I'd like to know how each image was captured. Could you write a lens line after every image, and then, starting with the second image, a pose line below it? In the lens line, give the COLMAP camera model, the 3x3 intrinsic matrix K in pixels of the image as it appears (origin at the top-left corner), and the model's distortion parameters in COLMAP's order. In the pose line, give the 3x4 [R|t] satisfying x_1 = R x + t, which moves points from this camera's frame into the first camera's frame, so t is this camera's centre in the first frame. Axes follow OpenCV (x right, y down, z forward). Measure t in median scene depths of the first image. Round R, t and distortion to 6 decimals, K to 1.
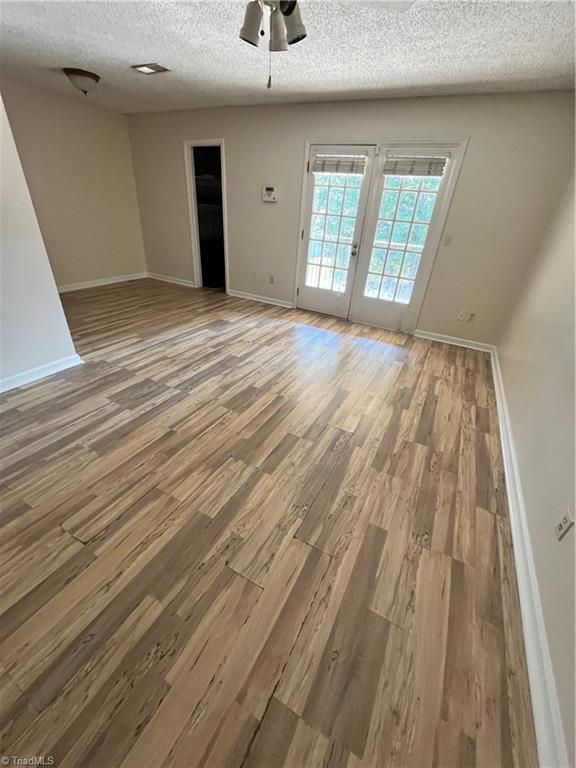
lens RADIAL K [[312.1, 0, 289.7], [0, 312.1, 382.0], [0, 0, 1]] dist [-0.002074, -0.000330]
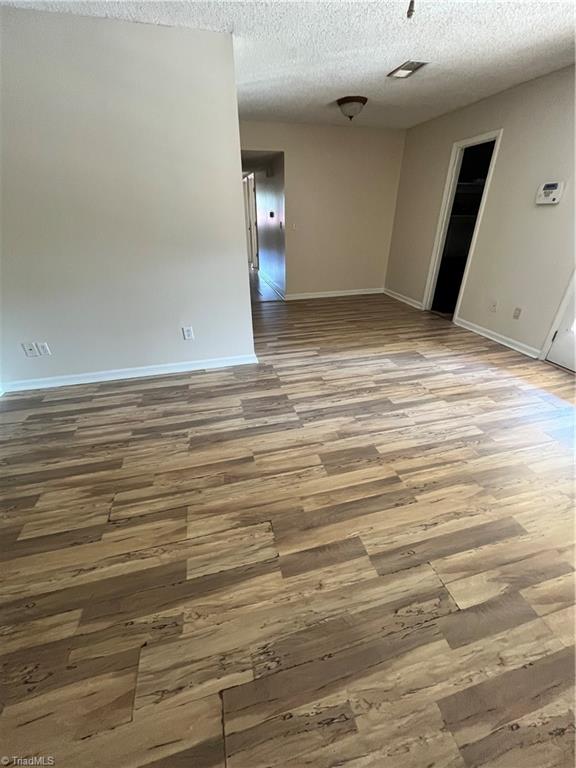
lens RADIAL K [[312.1, 0, 289.7], [0, 312.1, 382.0], [0, 0, 1]] dist [-0.002074, -0.000330]
pose [[0.672503, 0.288807, -0.681418, 0.193102], [-0.315868, 0.944654, 0.088639, -0.125522], [0.669303, 0.155628, 0.726507, 0.255061]]
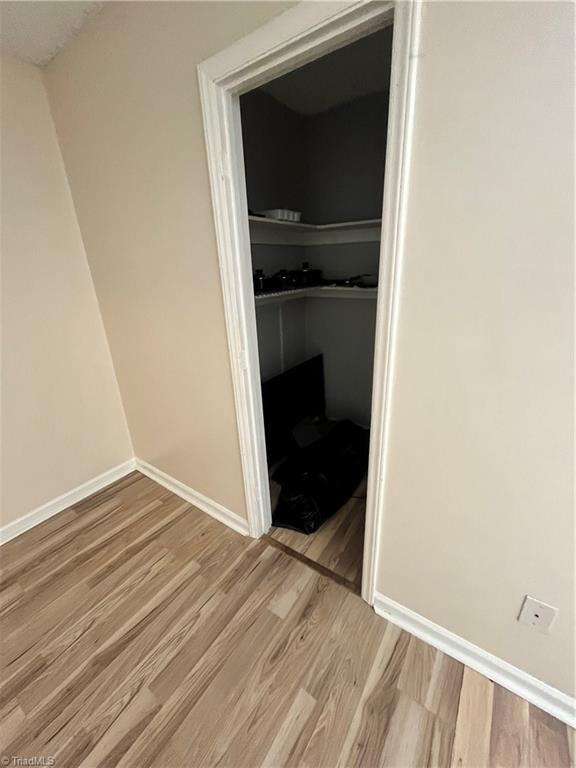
lens RADIAL K [[312.1, 0, 289.7], [0, 312.1, 382.0], [0, 0, 1]] dist [-0.002074, -0.000330]
pose [[0.985920, -0.055436, -0.157763, -0.366597], [0.029955, 0.986739, -0.159526, -0.732555], [0.164514, 0.152554, 0.974506, 1.201367]]
